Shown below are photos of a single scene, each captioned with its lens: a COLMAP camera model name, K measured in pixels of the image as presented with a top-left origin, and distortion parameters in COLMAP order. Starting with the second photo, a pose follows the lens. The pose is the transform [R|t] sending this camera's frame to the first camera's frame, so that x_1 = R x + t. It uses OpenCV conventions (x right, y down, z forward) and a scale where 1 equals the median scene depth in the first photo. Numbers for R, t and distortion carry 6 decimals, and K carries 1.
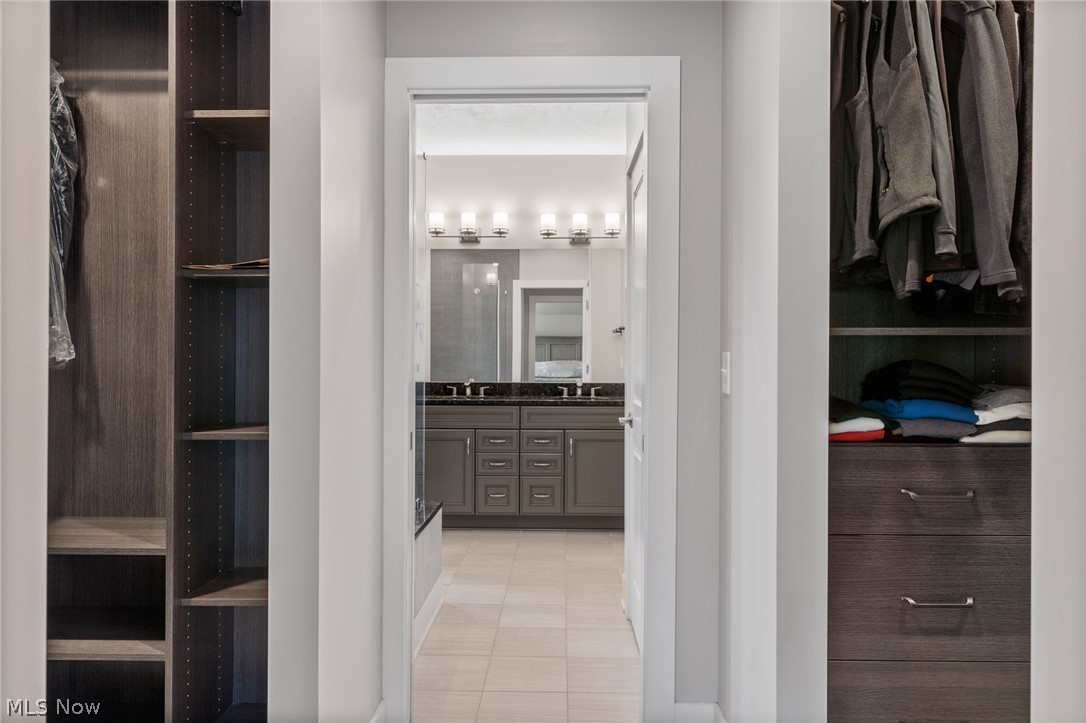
lens RADIAL K [[750.8, 0, 543.1], [0, 750.8, 359.4], [0, 0, 1]] dist [-0.000116, -0.000015]
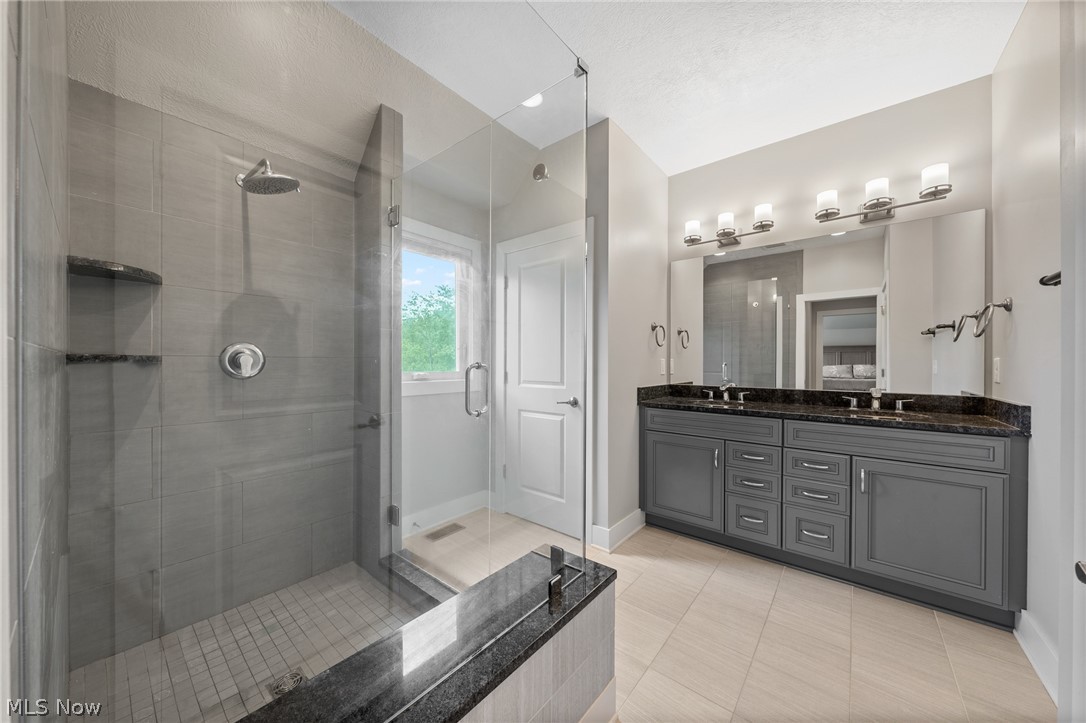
lens RADIAL K [[376.3, 0, 544.0], [0, 376.3, 364.1], [0, 0, 1]] dist [-0.007338, -0.000189]
pose [[0.786233, 0.000581, -0.617930, 0.016397], [-0.001100, 0.999999, -0.000459, 0.001515], [0.617930, 0.001041, 0.786233, 0.470436]]
